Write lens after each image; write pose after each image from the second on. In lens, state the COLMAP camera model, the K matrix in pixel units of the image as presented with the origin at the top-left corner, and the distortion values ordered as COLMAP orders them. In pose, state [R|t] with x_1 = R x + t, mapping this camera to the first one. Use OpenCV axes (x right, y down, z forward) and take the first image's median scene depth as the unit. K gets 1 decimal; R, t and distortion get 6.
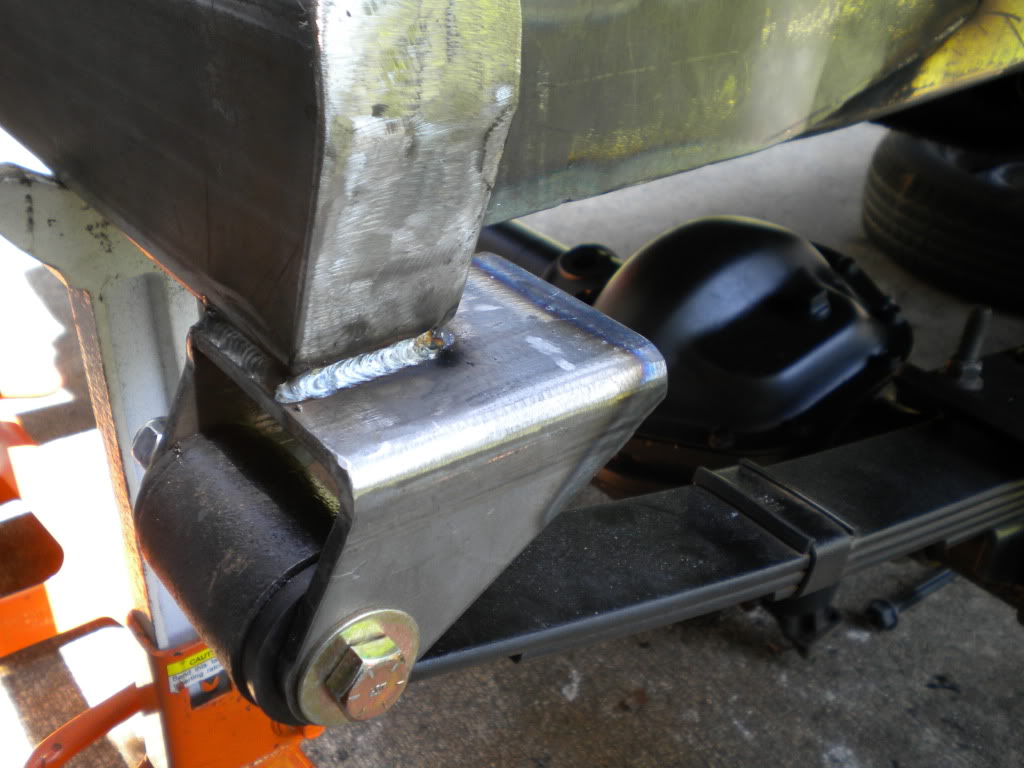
lens RADIAL K [[1055.2, 0, 512.0], [0, 1055.2, 384.0], [0, 0, 1]] dist [0.015293, -0.025809]
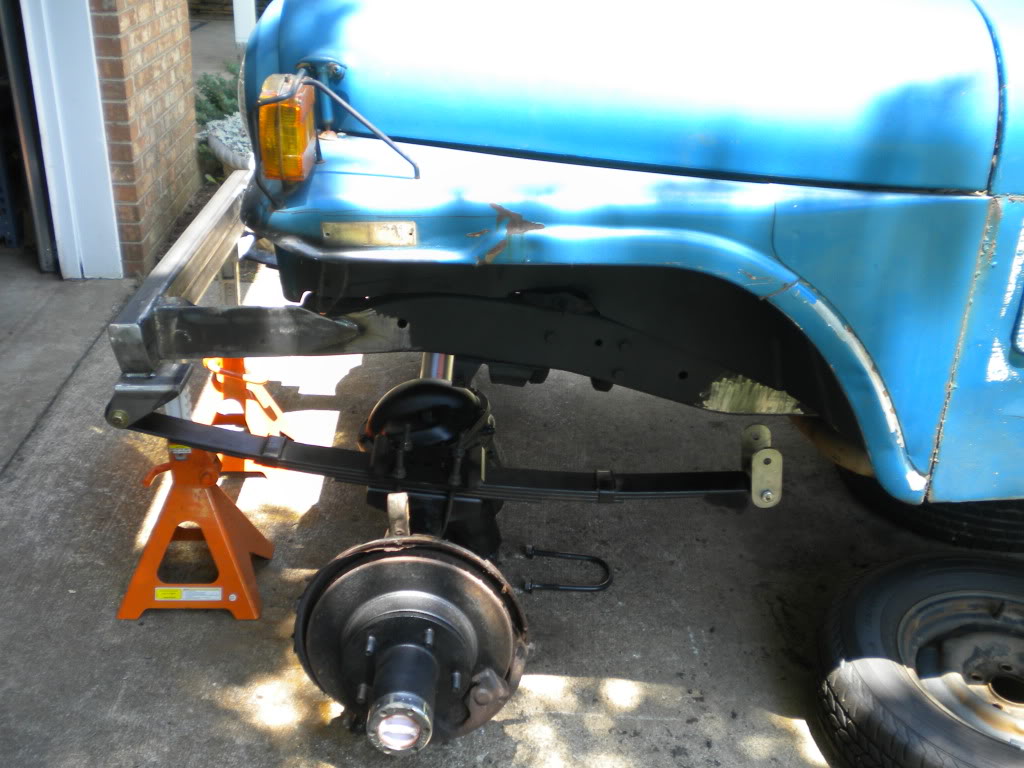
lens RADIAL K [[1055.2, 0, 512.0], [0, 1055.2, 384.0], [0, 0, 1]] dist [0.015293, -0.025809]
pose [[0.800880, 0.239077, -0.549029, 1.586685], [-0.279299, 0.960145, 0.010680, -0.203992], [0.529701, 0.144789, 0.835735, -0.948052]]
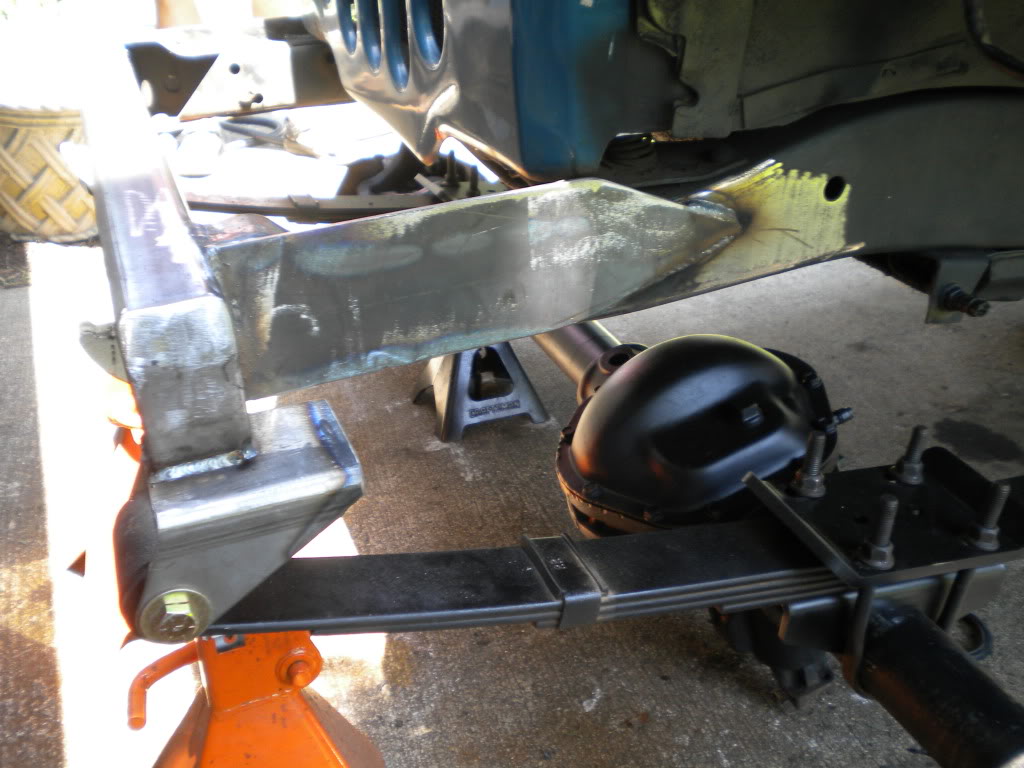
lens RADIAL K [[1055.2, 0, 512.0], [0, 1055.2, 384.0], [0, 0, 1]] dist [0.015293, -0.025809]
pose [[0.958125, 0.067296, -0.278330, 0.300324], [-0.075157, 0.997015, -0.017656, -0.055939], [0.276311, 0.037835, 0.960323, -0.232523]]
